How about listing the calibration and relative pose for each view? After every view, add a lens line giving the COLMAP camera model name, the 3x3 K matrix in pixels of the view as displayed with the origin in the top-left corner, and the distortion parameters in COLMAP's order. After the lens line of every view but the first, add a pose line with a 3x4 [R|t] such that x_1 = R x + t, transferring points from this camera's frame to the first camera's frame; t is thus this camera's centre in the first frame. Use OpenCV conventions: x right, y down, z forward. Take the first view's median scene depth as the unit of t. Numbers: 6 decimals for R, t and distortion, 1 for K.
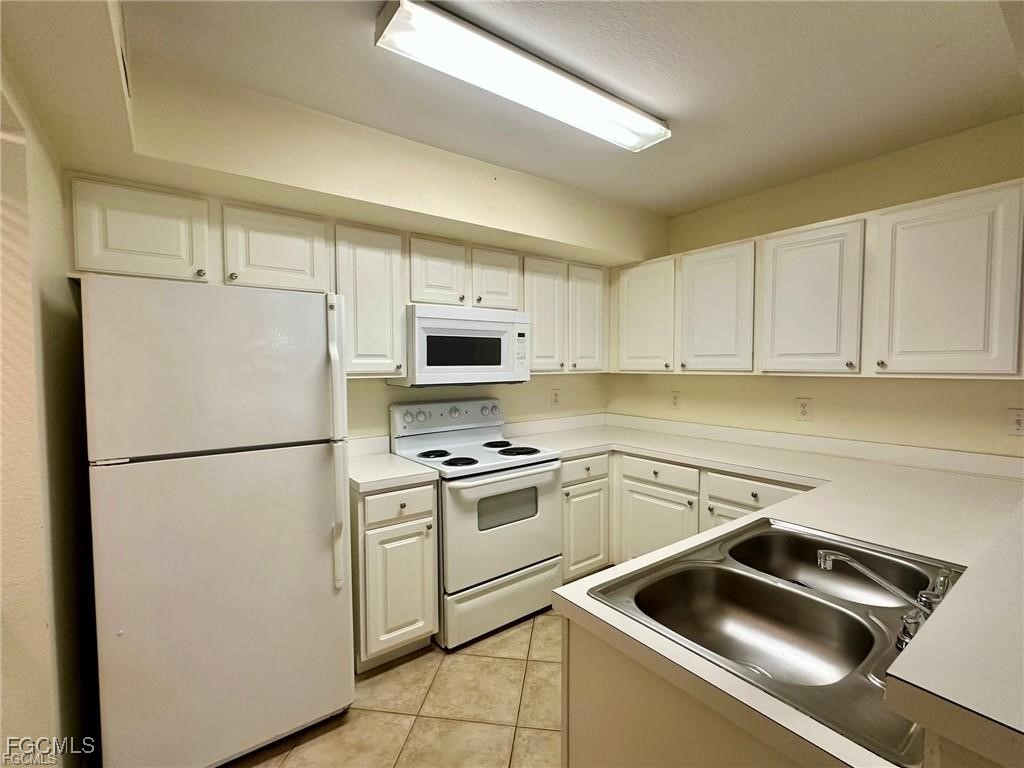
lens RADIAL K [[456.5, 0, 512.0], [0, 456.5, 384.0], [0, 0, 1]] dist [-0.002846, 0.000102]
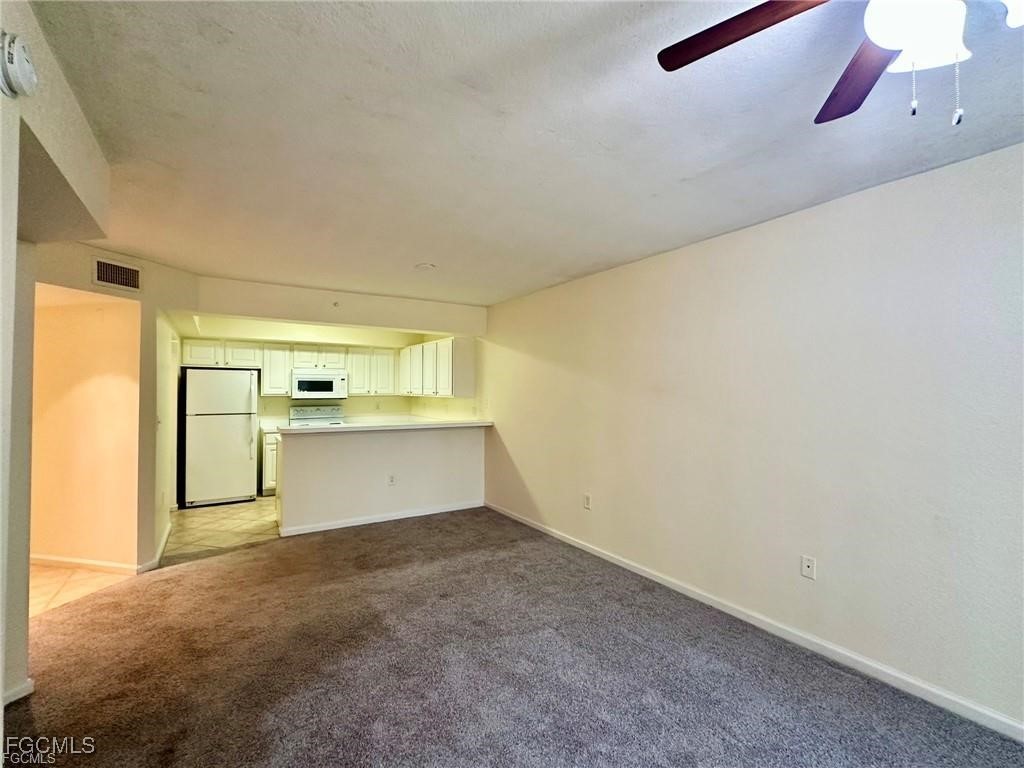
lens RADIAL K [[455.2, 0, 512.0], [0, 455.2, 384.0], [0, 0, 1]] dist [-0.000623, -0.000117]
pose [[0.997693, 0.006719, -0.067553, 1.197377], [-0.010312, 0.998542, -0.052981, 0.042713], [0.067098, 0.053555, 0.996308, -1.527793]]
